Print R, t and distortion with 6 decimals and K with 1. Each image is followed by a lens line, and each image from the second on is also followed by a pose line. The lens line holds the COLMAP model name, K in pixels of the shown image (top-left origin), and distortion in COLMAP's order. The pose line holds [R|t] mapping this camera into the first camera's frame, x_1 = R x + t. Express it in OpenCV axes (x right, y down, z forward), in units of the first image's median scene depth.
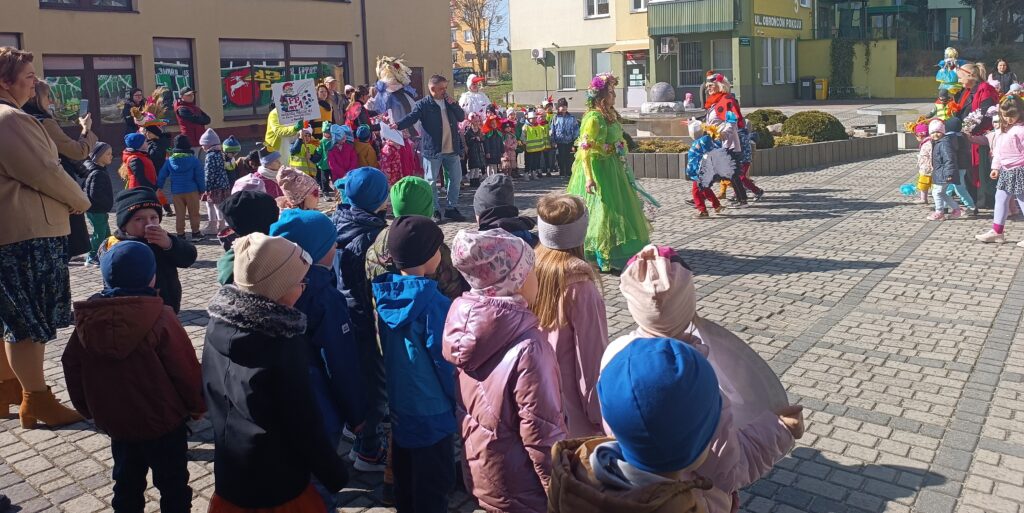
lens RADIAL K [[679.2, 0, 513.6], [0, 679.2, 258.2], [0, 0, 1]] dist [-0.004683, -0.002183]
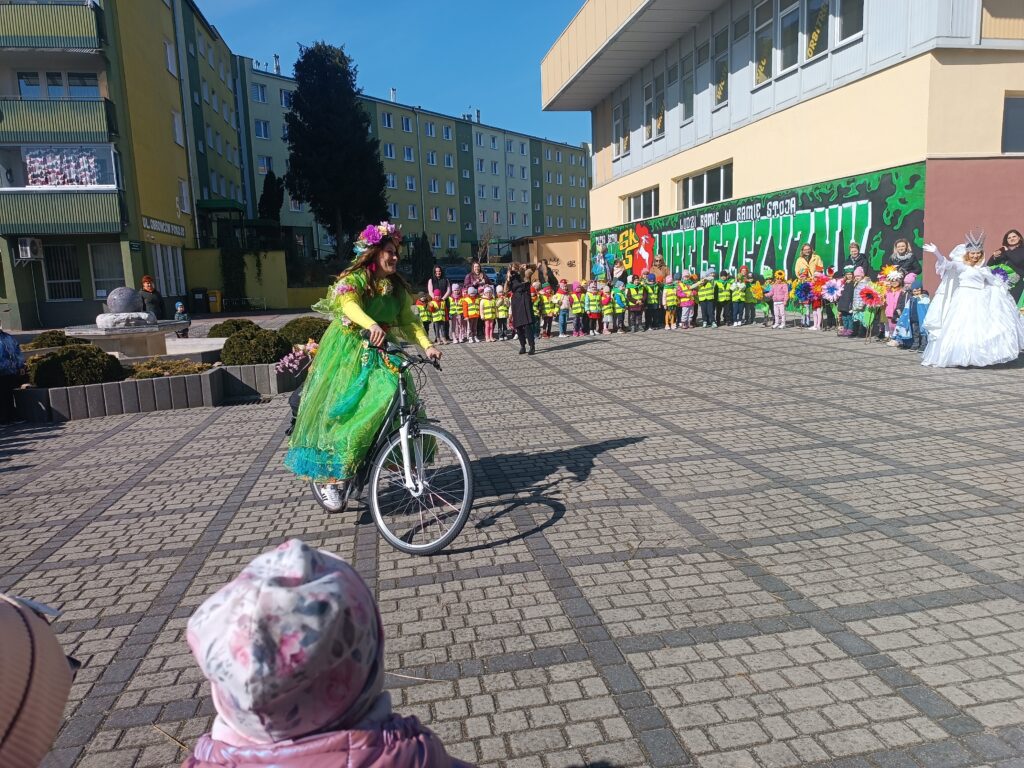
lens RADIAL K [[744.6, 0, 513.9], [0, 744.6, 384.4], [0, 0, 1]] dist [-0.001489, 0.000054]
pose [[0.627148, -0.102111, 0.772178, -0.090113], [0.211099, 0.976548, -0.042314, -0.015169], [-0.749749, 0.189544, 0.633995, 0.095662]]
